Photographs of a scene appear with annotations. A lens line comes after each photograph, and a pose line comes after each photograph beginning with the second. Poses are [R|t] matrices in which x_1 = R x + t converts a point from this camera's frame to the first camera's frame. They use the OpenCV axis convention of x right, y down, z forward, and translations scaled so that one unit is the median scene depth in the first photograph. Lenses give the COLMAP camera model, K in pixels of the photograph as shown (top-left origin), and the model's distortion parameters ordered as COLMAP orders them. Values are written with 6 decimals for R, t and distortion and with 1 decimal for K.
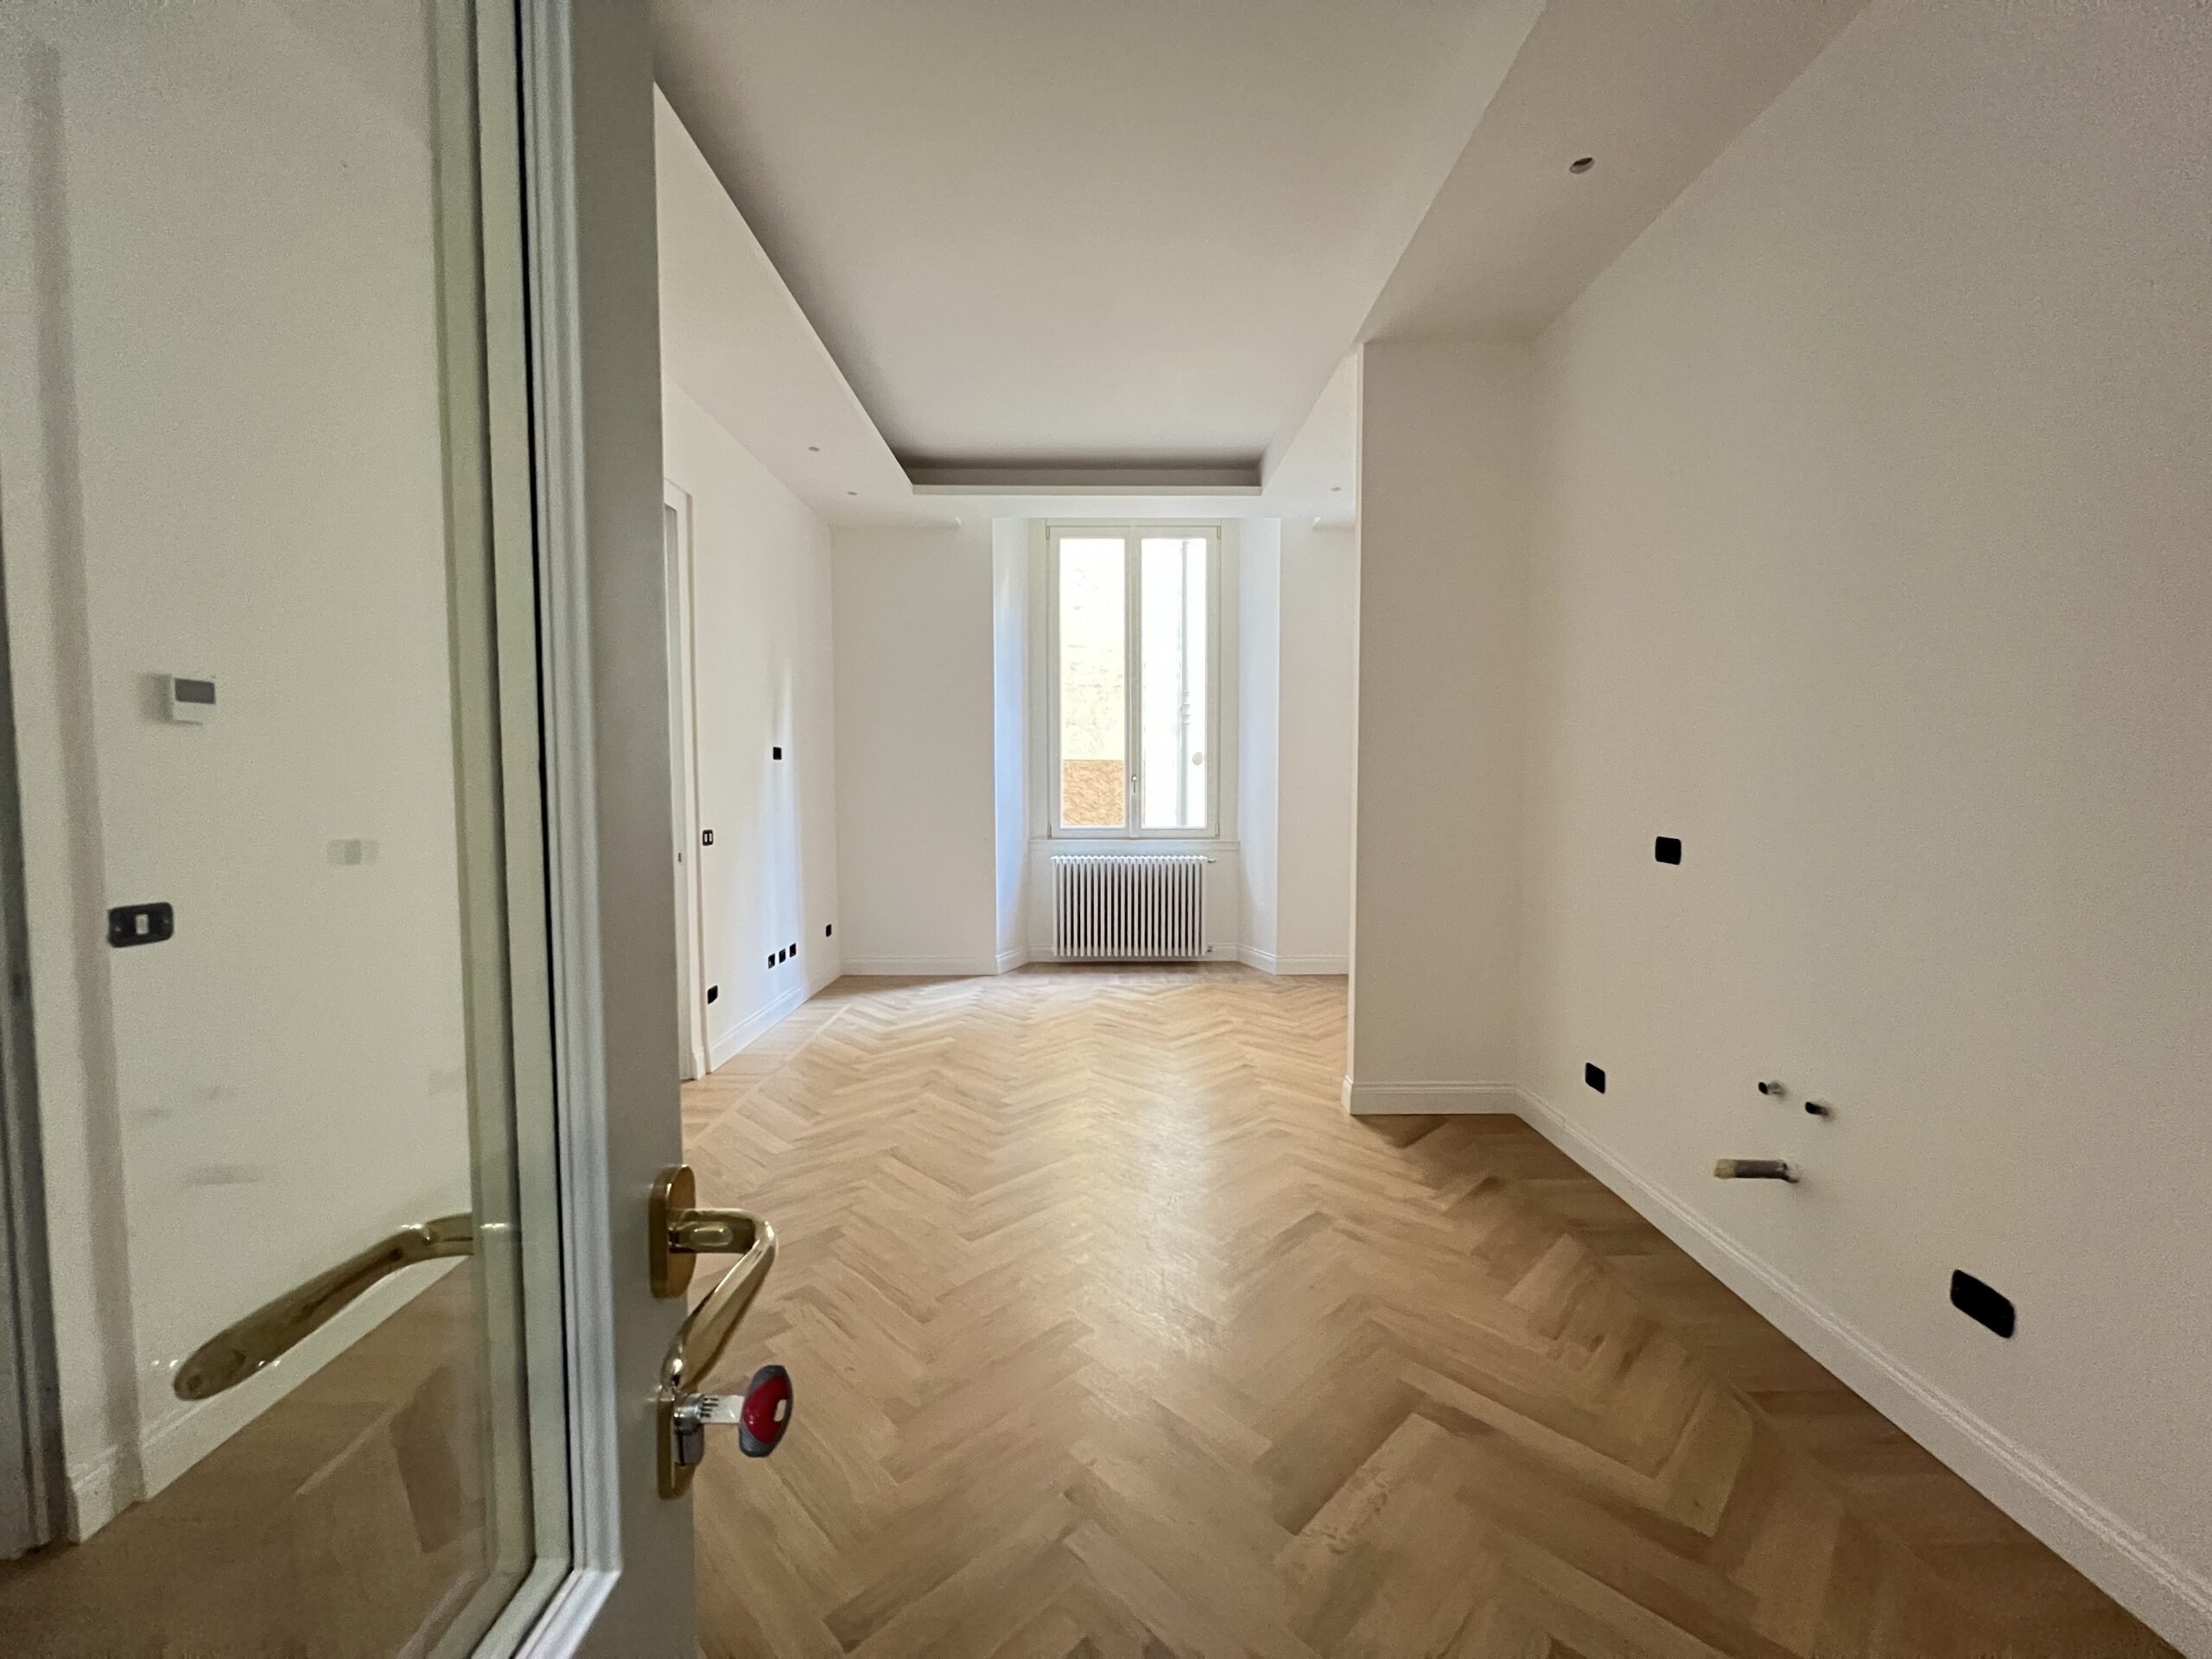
lens RADIAL K [[886.8, 0, 1106.0], [0, 886.8, 829.5], [0, 0, 1]] dist [0.000433, 0.000042]
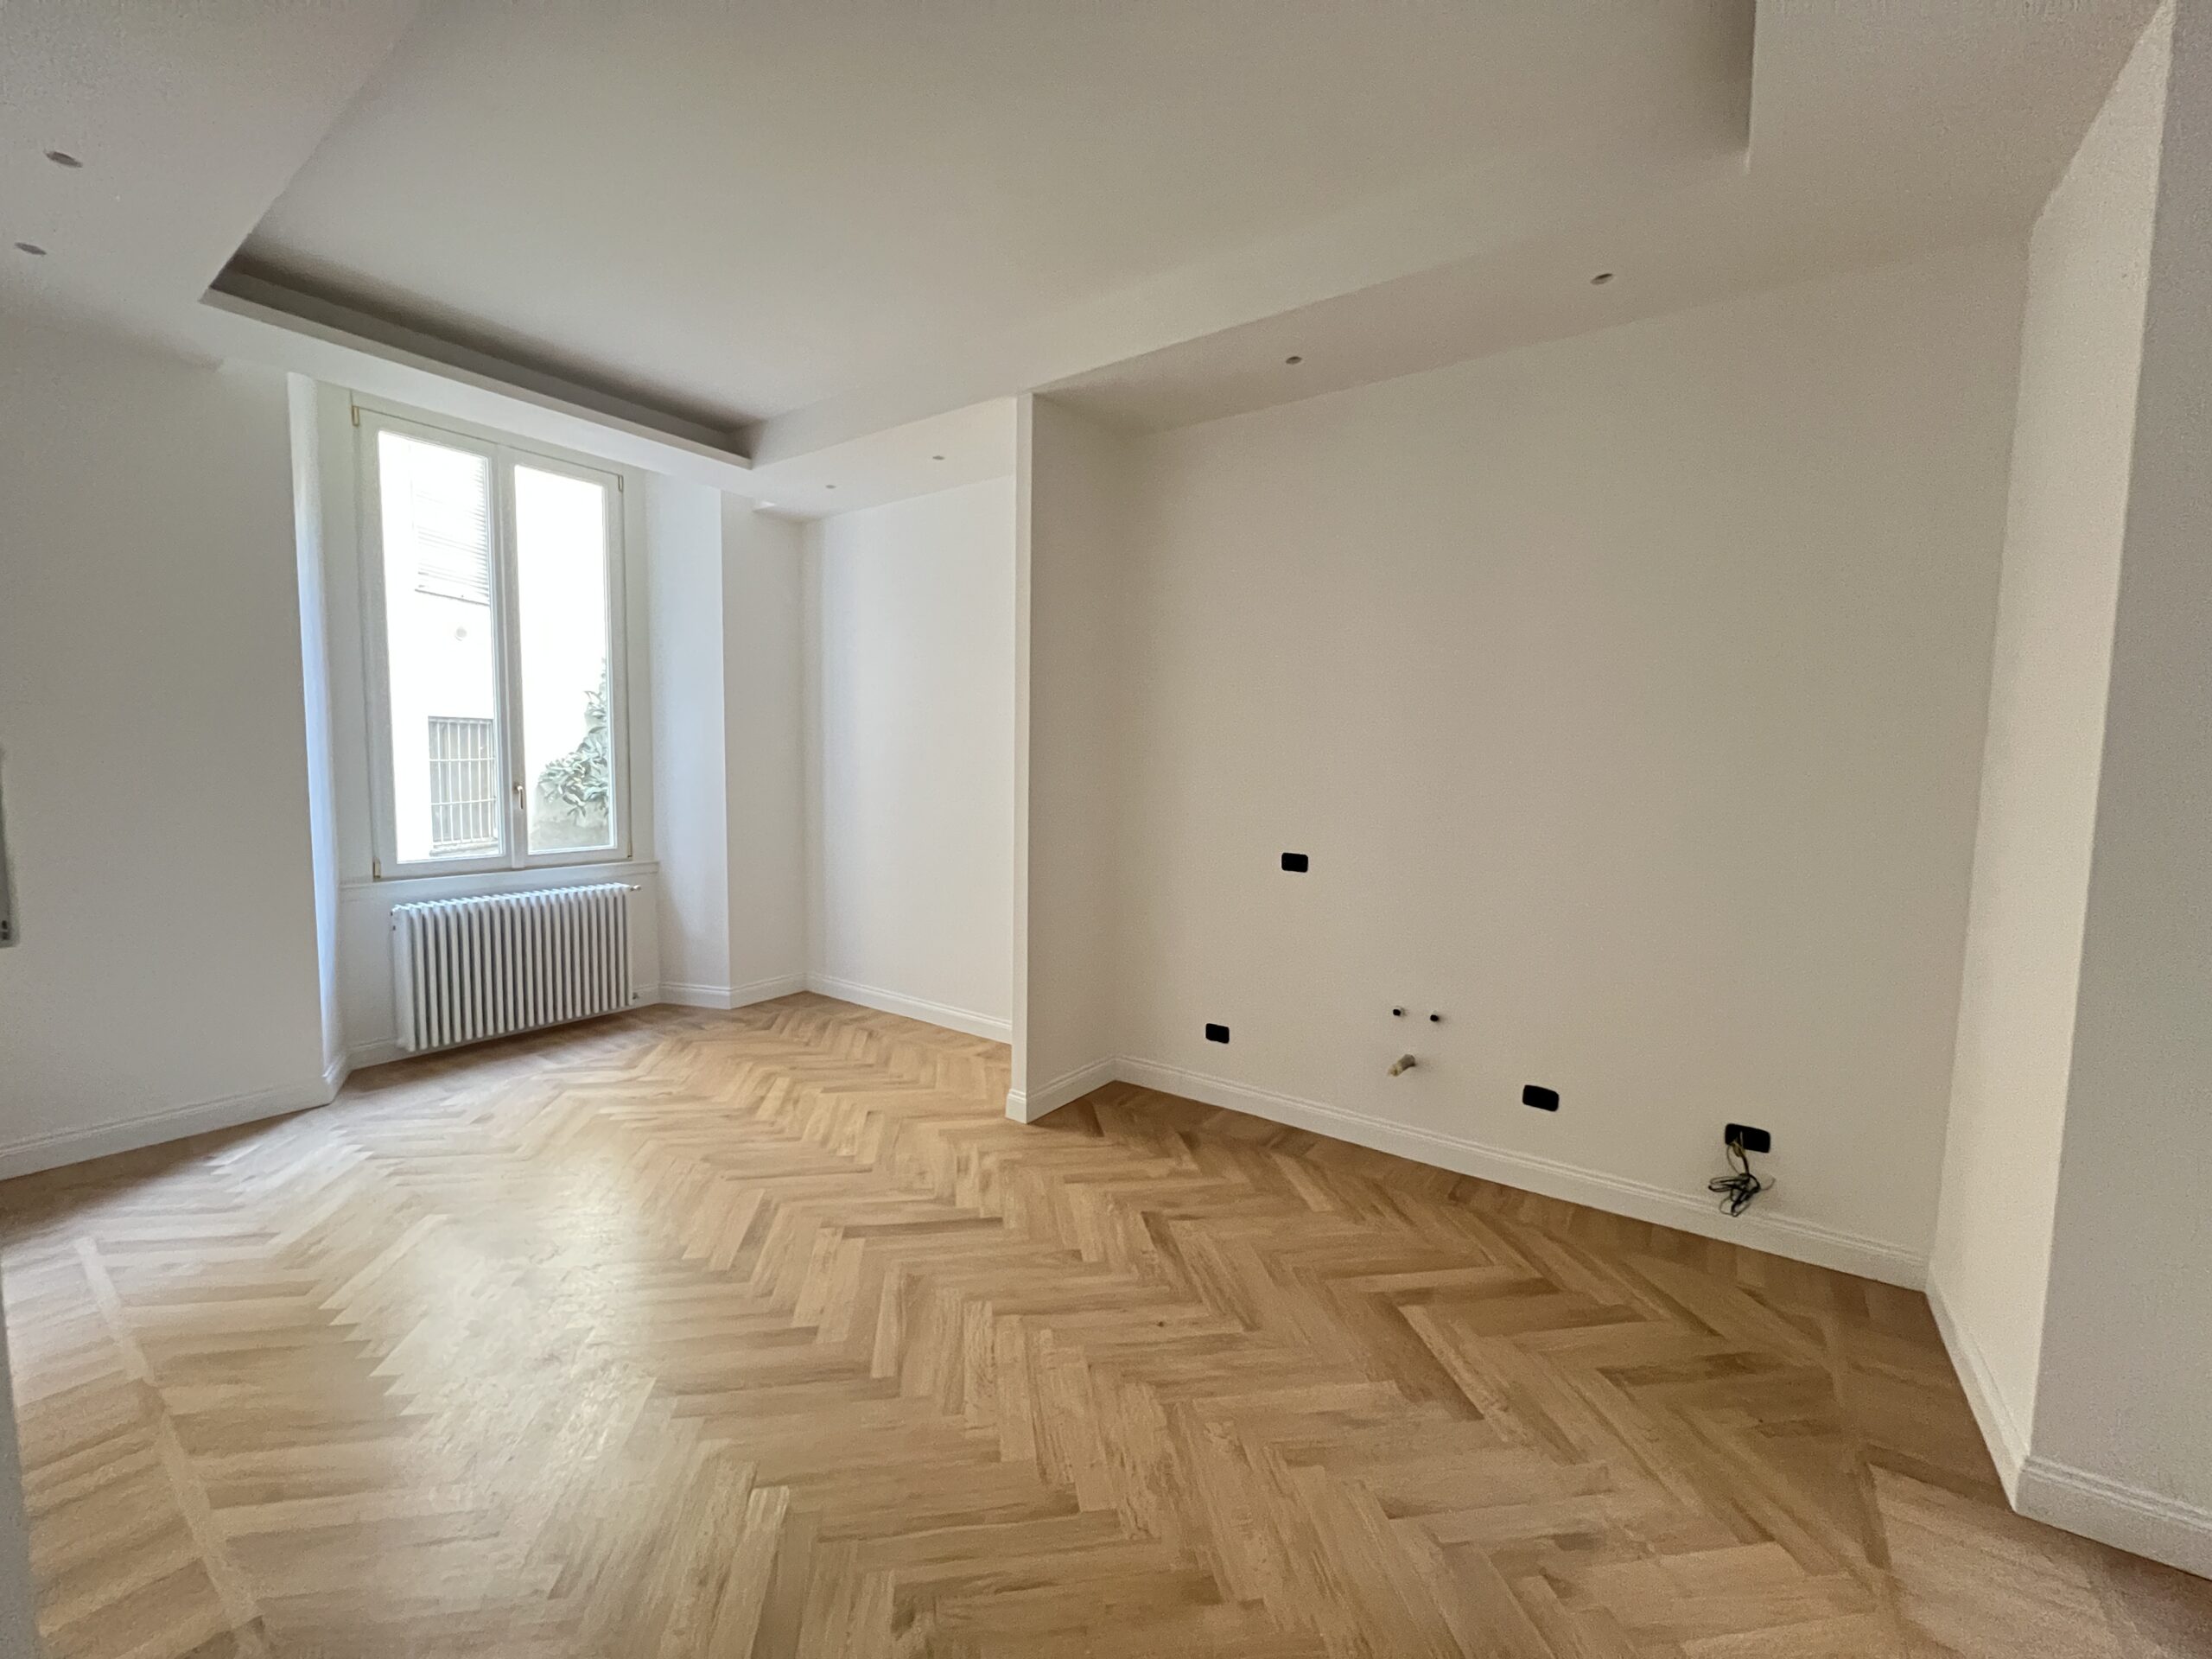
lens RADIAL K [[879.8, 0, 1117.4], [0, 879.8, 838.0], [0, 0, 1]] dist [-0.000274, -0.000148]
pose [[0.589774, -0.057920, 0.805489, -0.283643], [0.030128, 0.998308, 0.049726, -0.040230], [-0.807006, -0.005059, 0.590521, 0.168485]]
